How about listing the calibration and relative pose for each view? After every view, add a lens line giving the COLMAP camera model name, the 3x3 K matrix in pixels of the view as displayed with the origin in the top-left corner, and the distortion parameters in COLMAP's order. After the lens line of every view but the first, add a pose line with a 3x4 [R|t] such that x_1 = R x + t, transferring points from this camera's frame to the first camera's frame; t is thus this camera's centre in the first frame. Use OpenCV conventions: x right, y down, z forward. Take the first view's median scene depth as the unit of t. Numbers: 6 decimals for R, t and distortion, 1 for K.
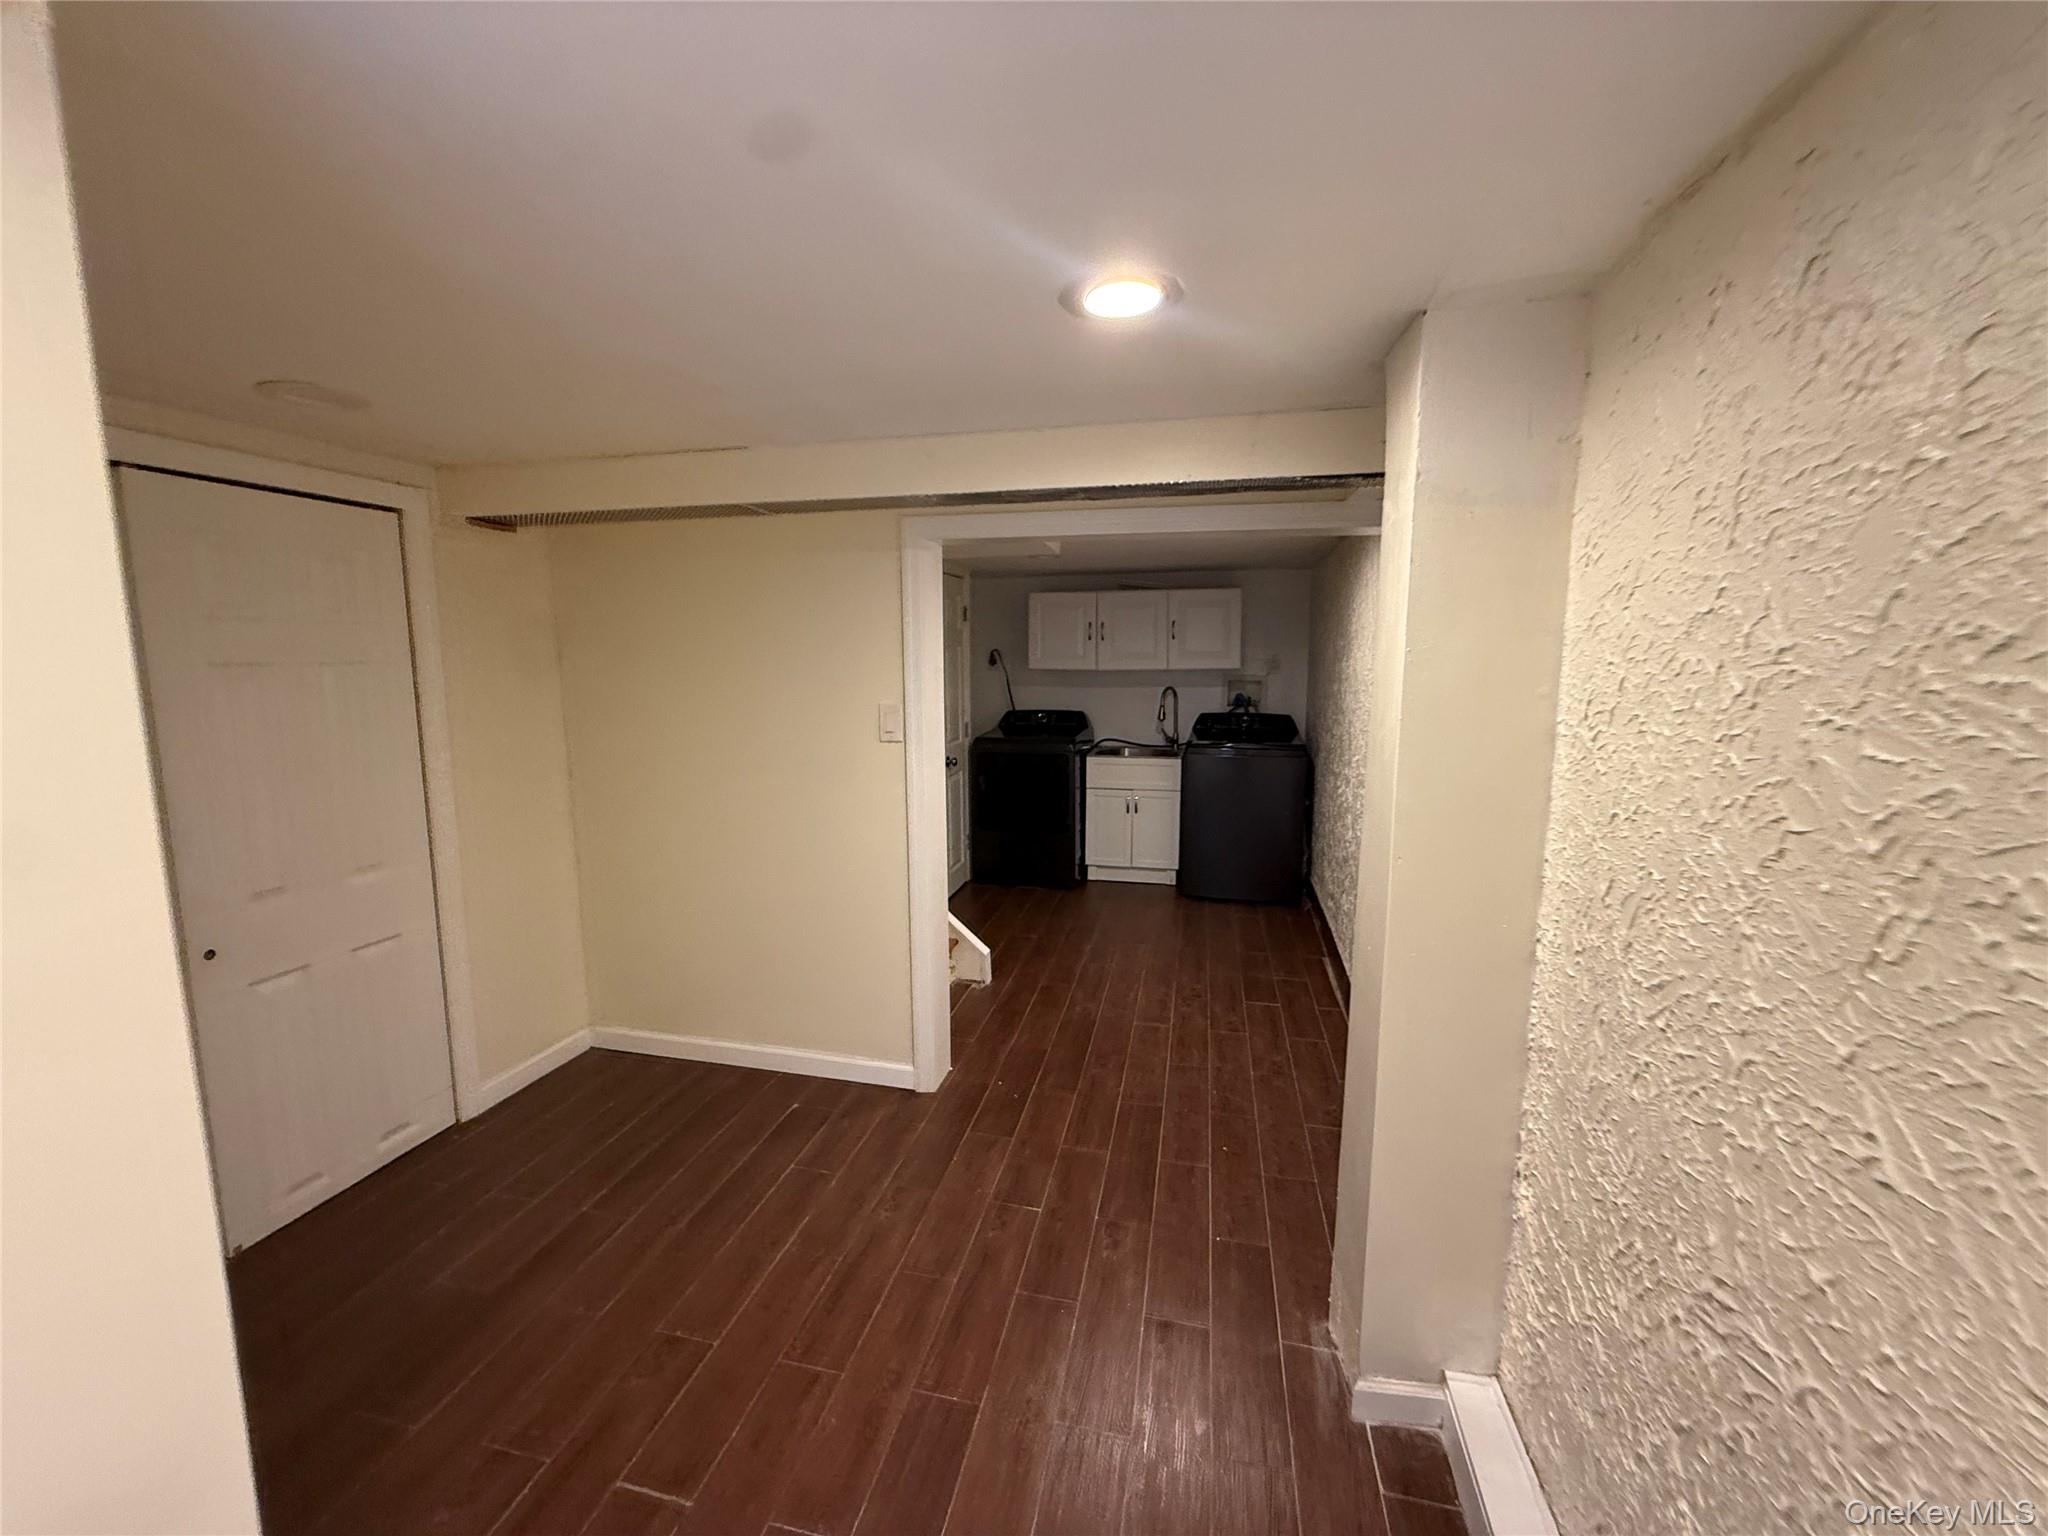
lens RADIAL K [[816.7, 0, 1021.3], [0, 816.7, 766.0], [0, 0, 1]] dist [-0.001864, 0.000369]
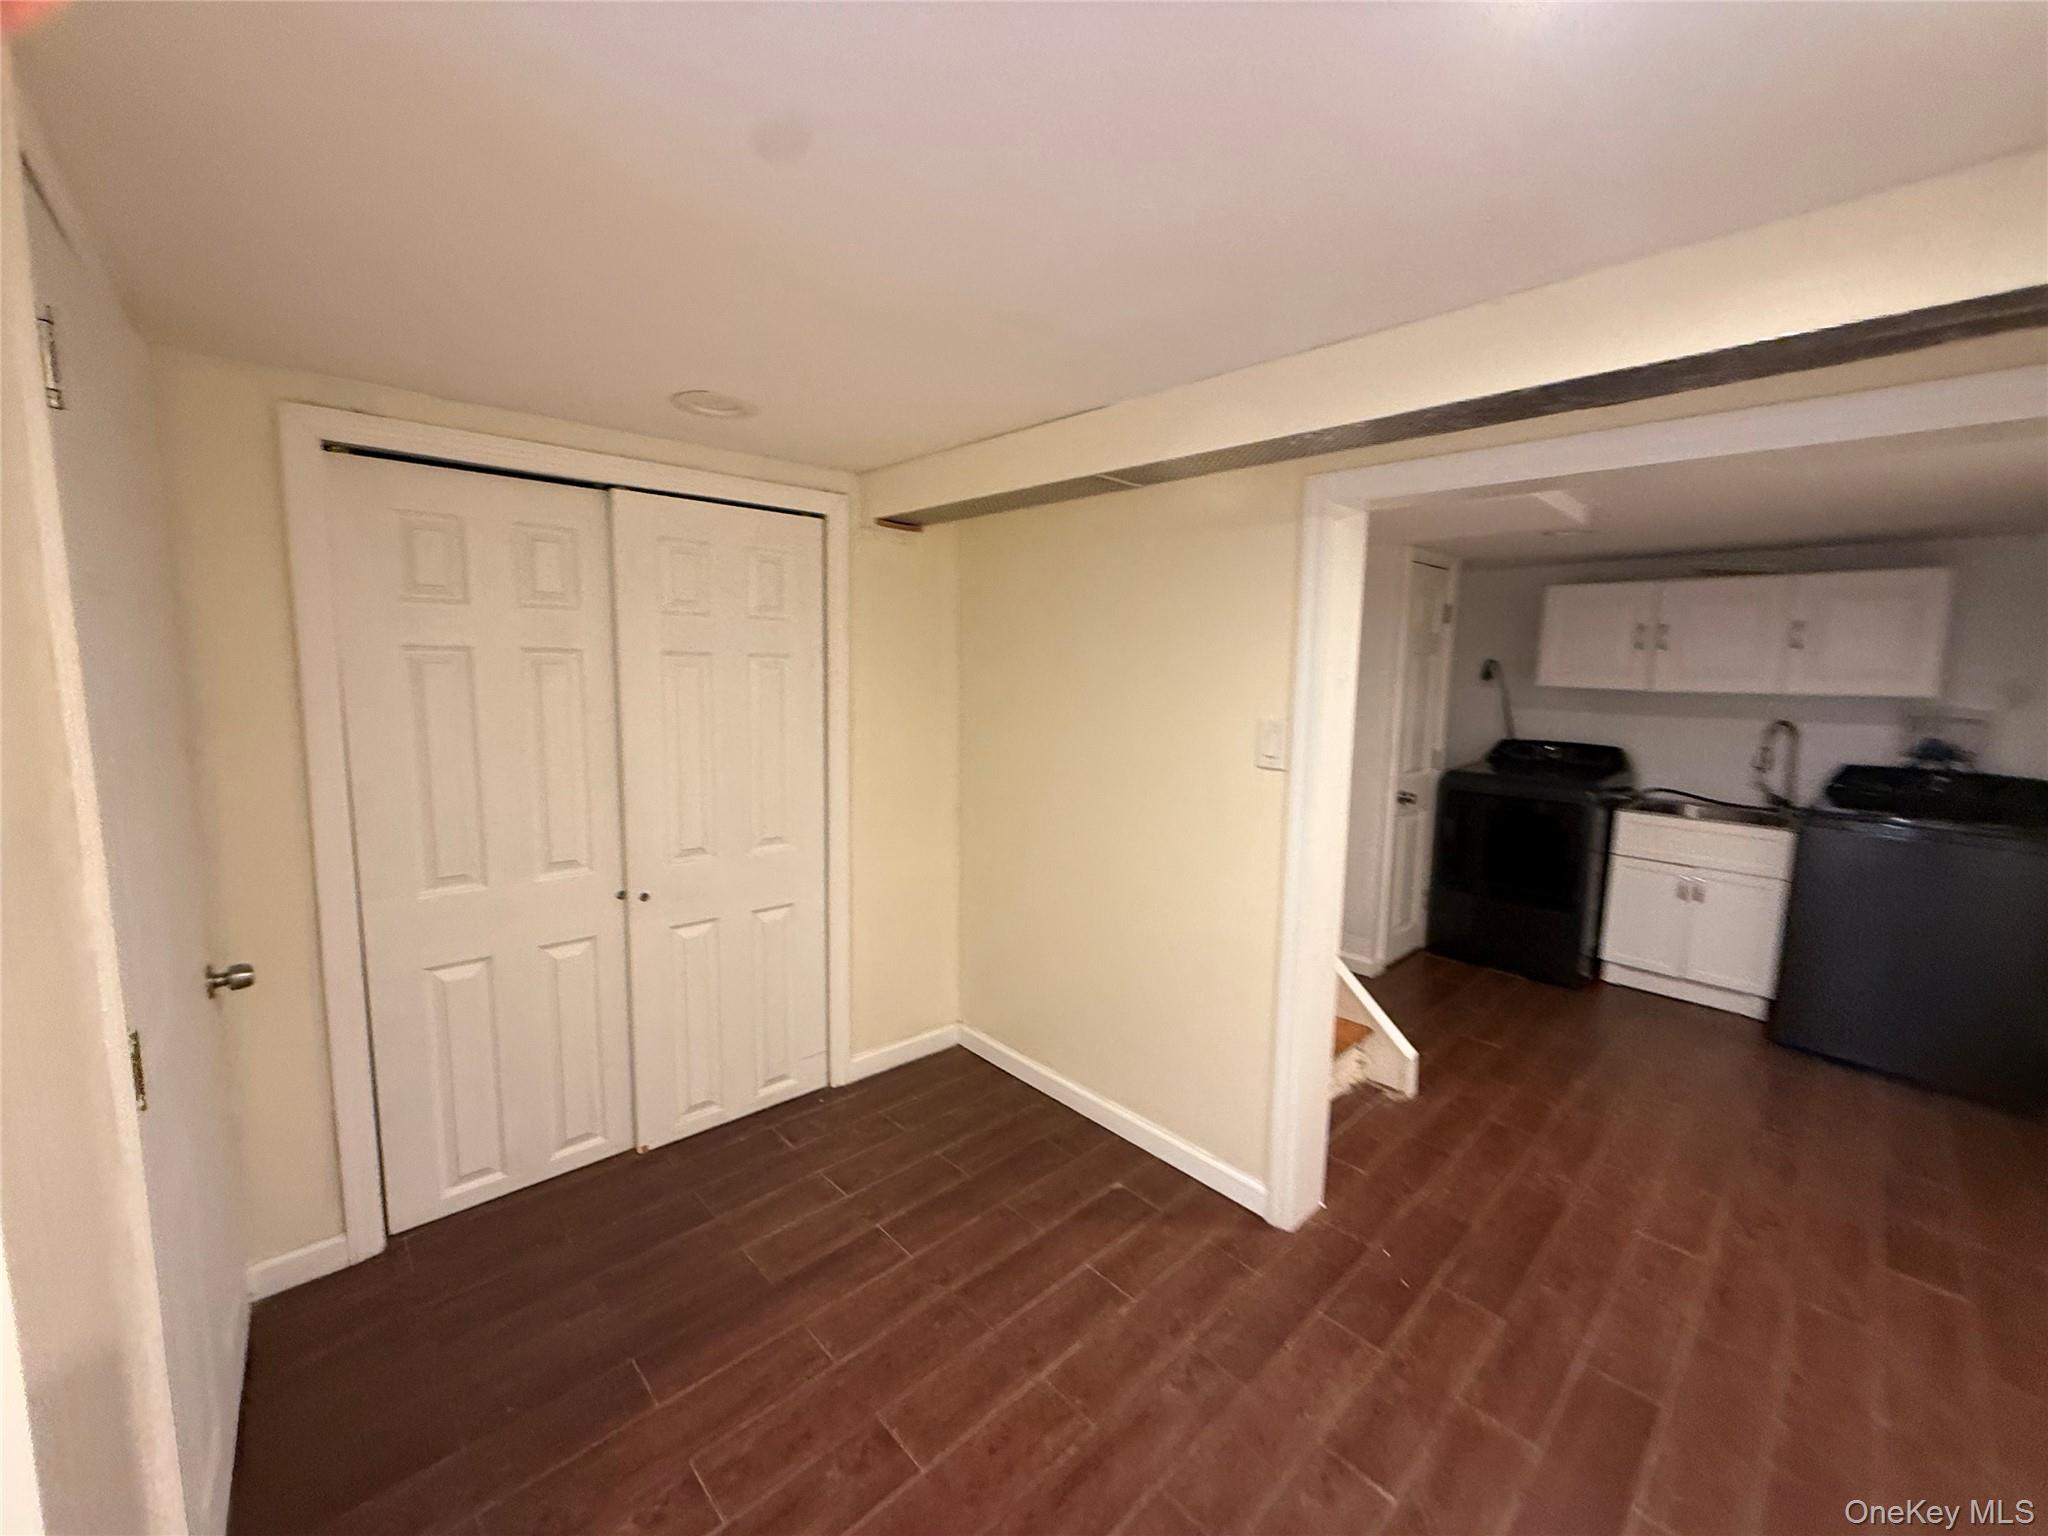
lens RADIAL K [[816.7, 0, 1026.3], [0, 816.7, 762.4], [0, 0, 1]] dist [-0.001864, 0.000369]
pose [[0.831354, 0.086990, -0.548892, 0.065595], [-0.096776, 0.995244, 0.011151, -0.019872], [0.547252, 0.043850, 0.835819, 0.198532]]
